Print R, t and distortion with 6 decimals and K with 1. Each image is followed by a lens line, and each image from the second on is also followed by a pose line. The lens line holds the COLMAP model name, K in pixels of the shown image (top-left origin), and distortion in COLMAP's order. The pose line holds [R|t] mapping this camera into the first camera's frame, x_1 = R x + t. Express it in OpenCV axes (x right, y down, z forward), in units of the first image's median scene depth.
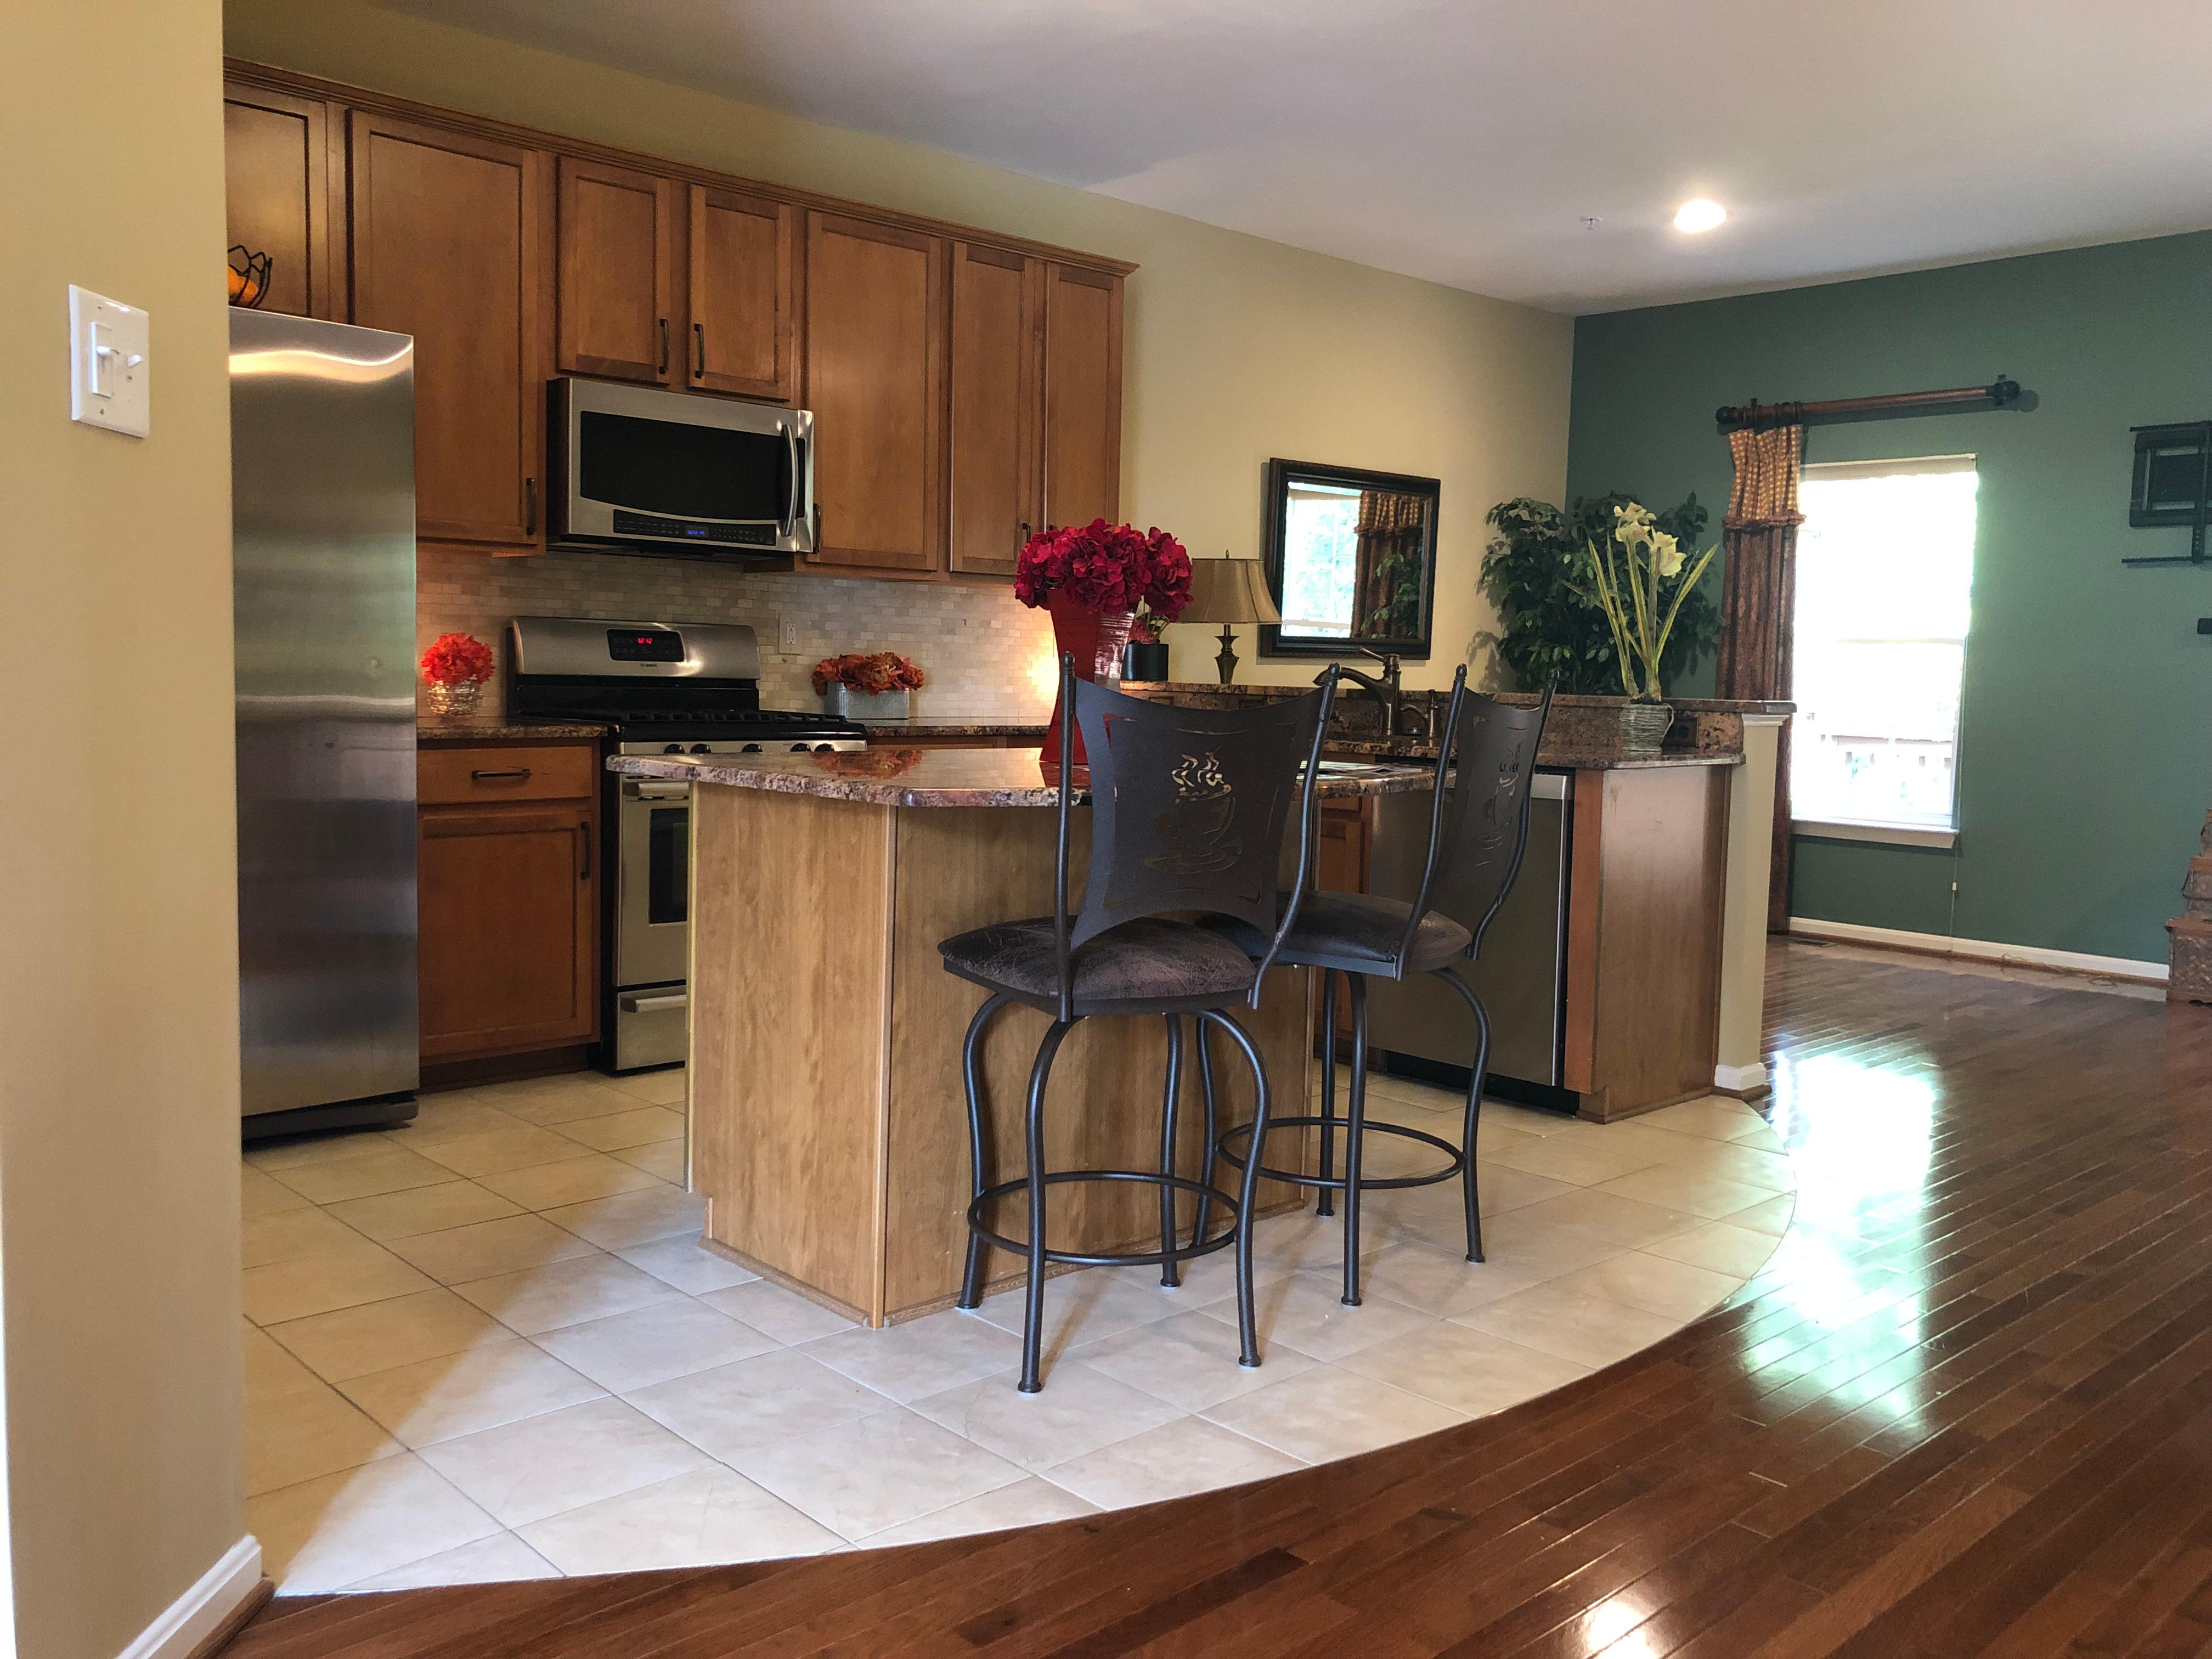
lens RADIAL K [[1824.2, 0, 1106.3], [0, 1824.2, 829.4], [0, 0, 1]] dist [0.026349, -0.027628]
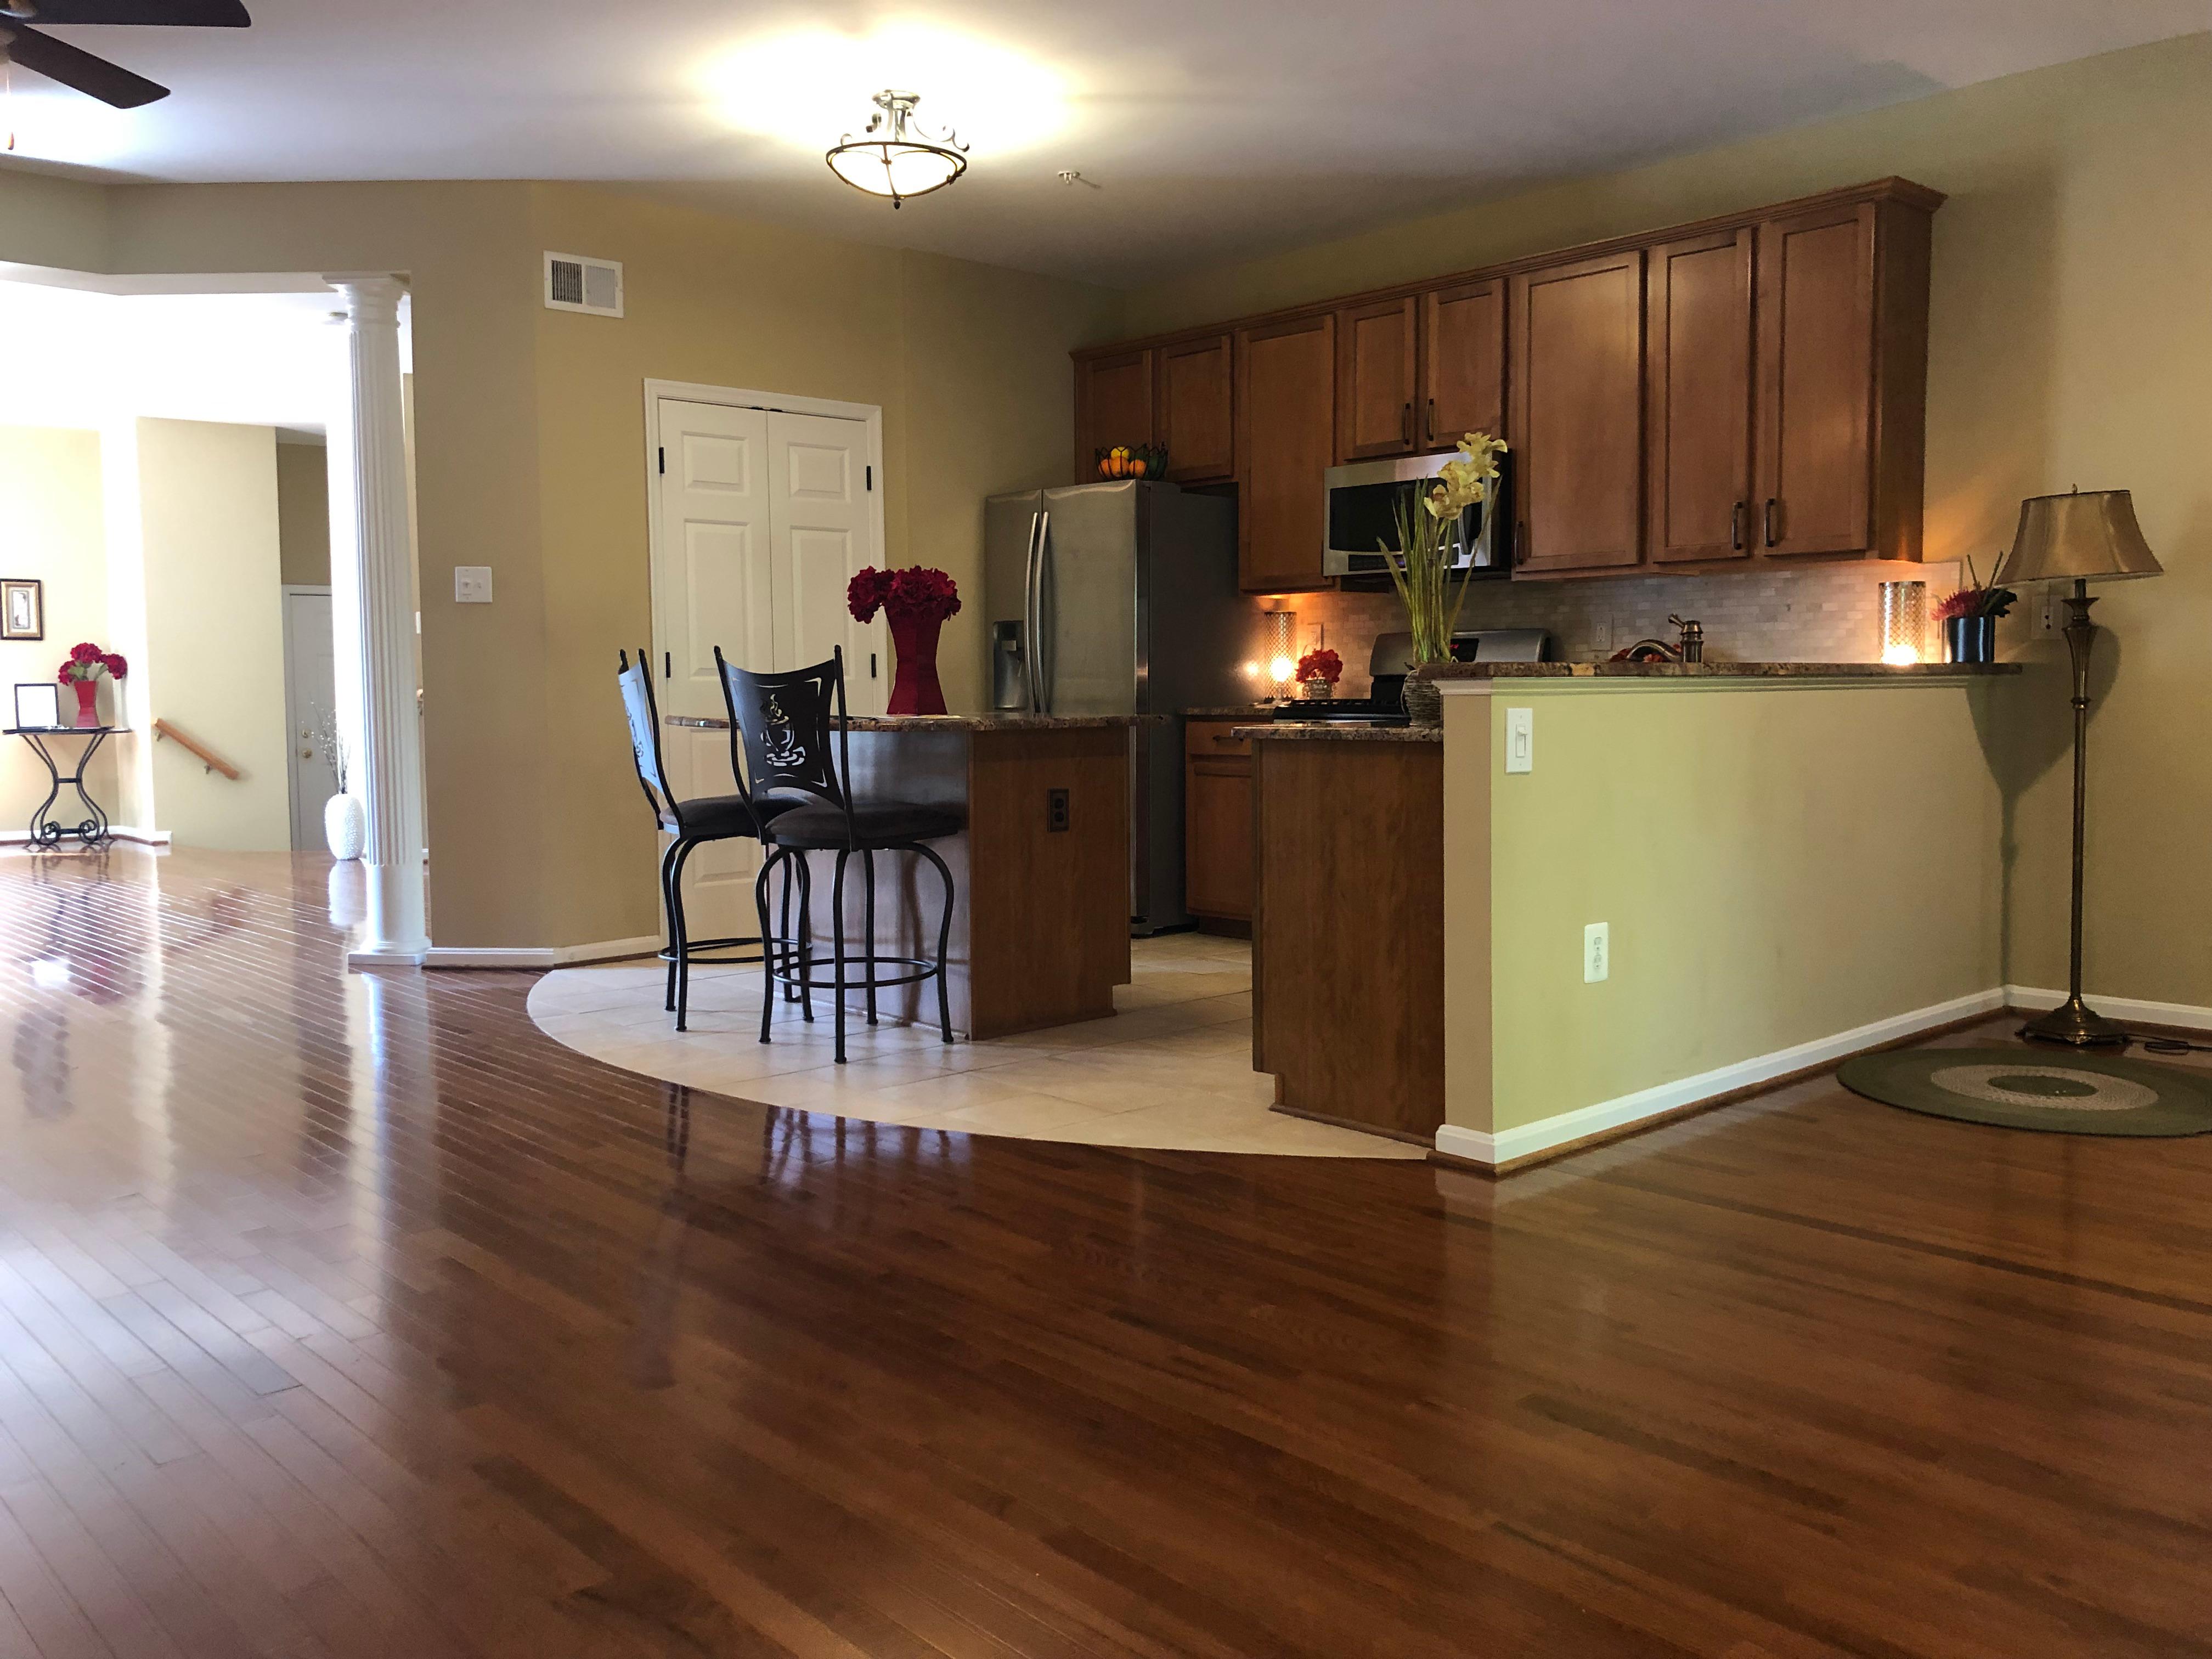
lens RADIAL K [[1824.2, 0, 1103.9], [0, 1824.2, 831.7], [0, 0, 1]] dist [0.026349, -0.027628]
pose [[-0.016462, 0.059530, -0.998091, 0.935163], [-0.077774, 0.995125, 0.060636, -0.028899], [0.996835, 0.078623, -0.011752, 0.699618]]
